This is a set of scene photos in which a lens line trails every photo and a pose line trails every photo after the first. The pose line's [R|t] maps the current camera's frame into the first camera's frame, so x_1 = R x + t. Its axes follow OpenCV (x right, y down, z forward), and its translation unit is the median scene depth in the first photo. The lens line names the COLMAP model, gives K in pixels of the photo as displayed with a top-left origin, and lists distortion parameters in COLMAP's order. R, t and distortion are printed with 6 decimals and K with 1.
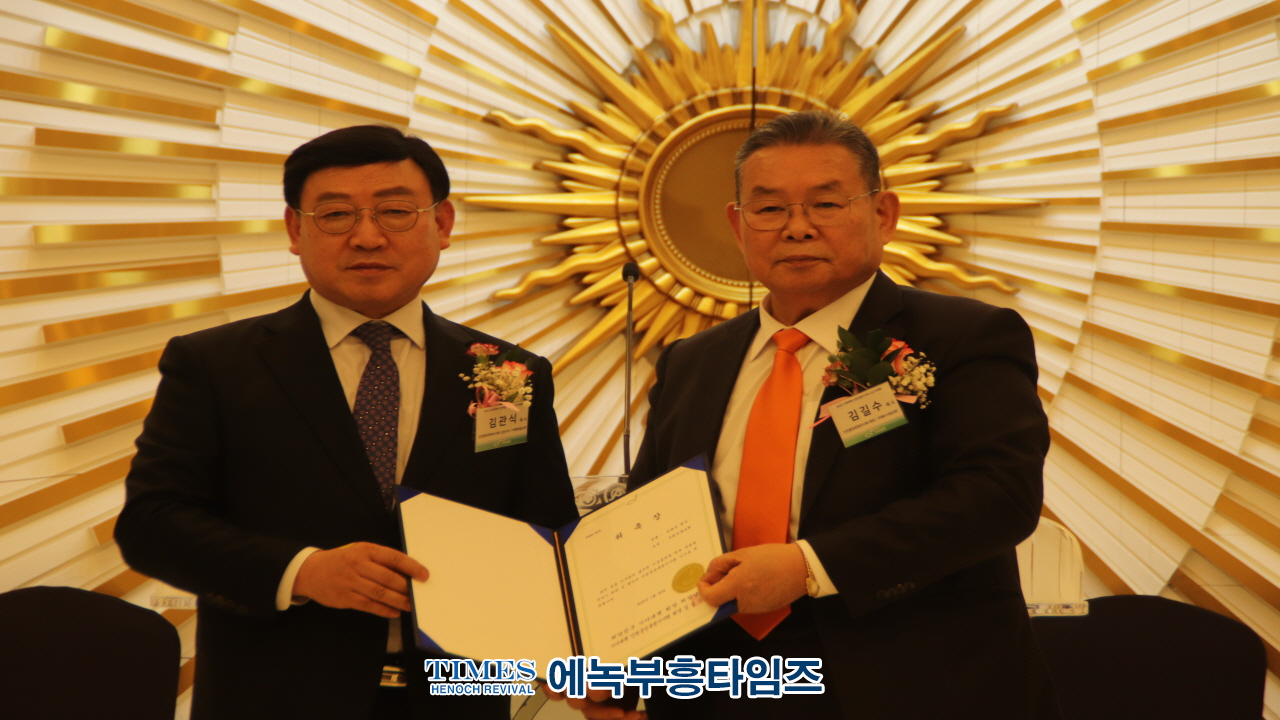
lens RADIAL K [[7850.0, 0, 553.5], [0, 7850.0, 508.6], [0, 0, 1]] dist [1.138334, 19.360453]
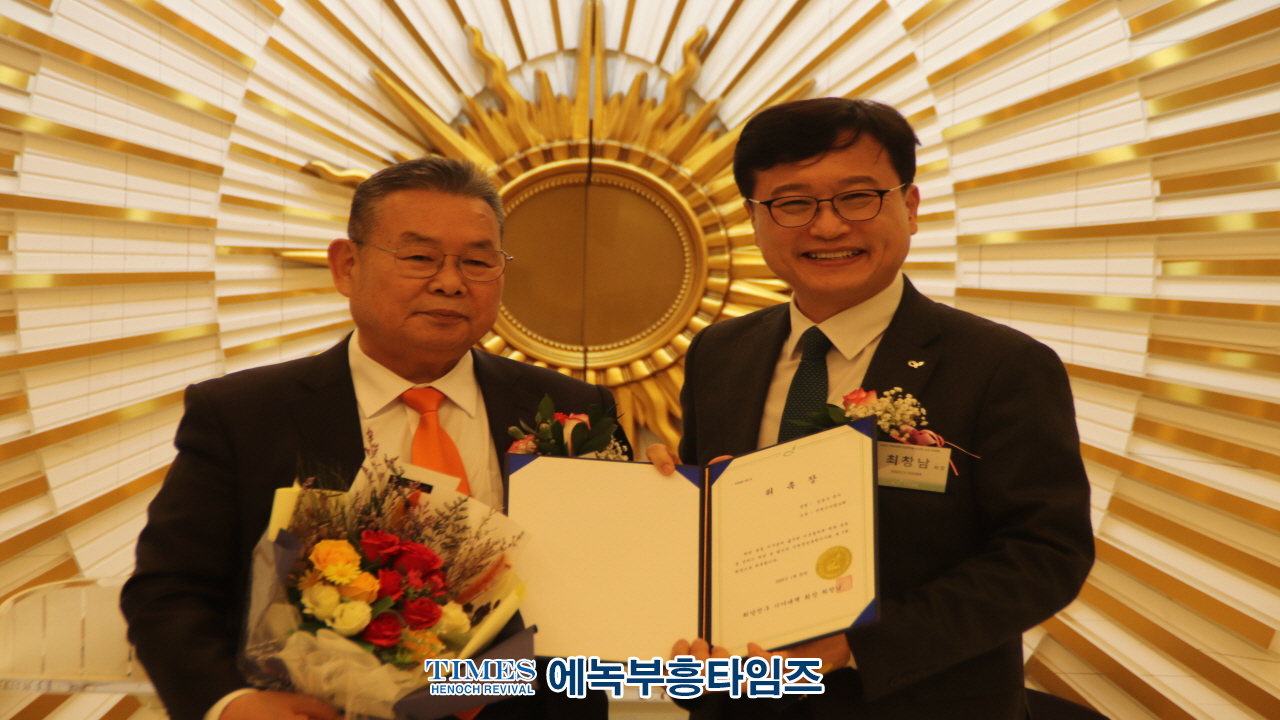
lens RADIAL K [[7597.7, 0, 526.7], [0, 7597.7, 363.0], [0, 0, 1]] dist [2.288420, 4.032860]
pose [[0.999776, 0.012129, 0.017368, 0.002279], [-0.011684, 0.999607, -0.025494, -0.003552], [-0.017670, 0.025285, 0.999524, 0.091973]]
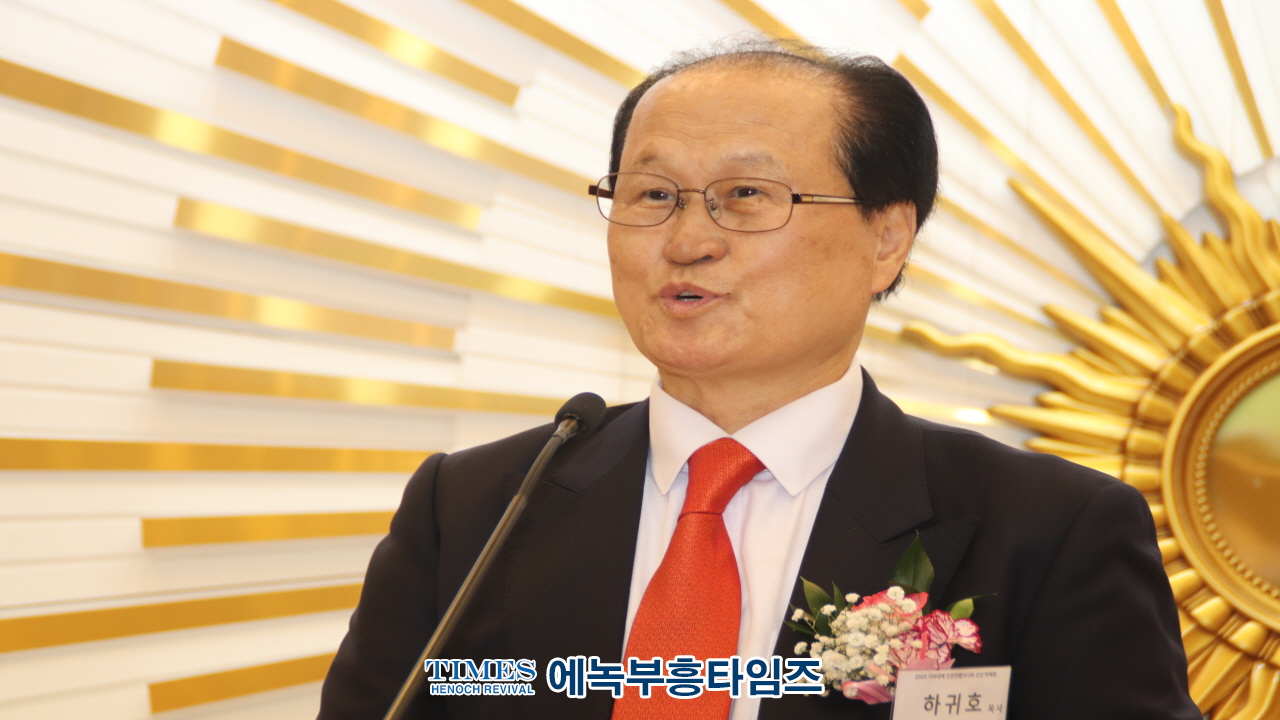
lens RADIAL K [[6294.4, 0, 621.6], [0, 6294.4, 387.5], [0, 0, 1]] dist [2.589756, -3.033574]
pose [[0.987170, -0.011308, -0.159270, 0.046694], [-0.000651, 0.997196, -0.074834, -0.009804], [0.159670, 0.073978, 0.984395, 0.524368]]
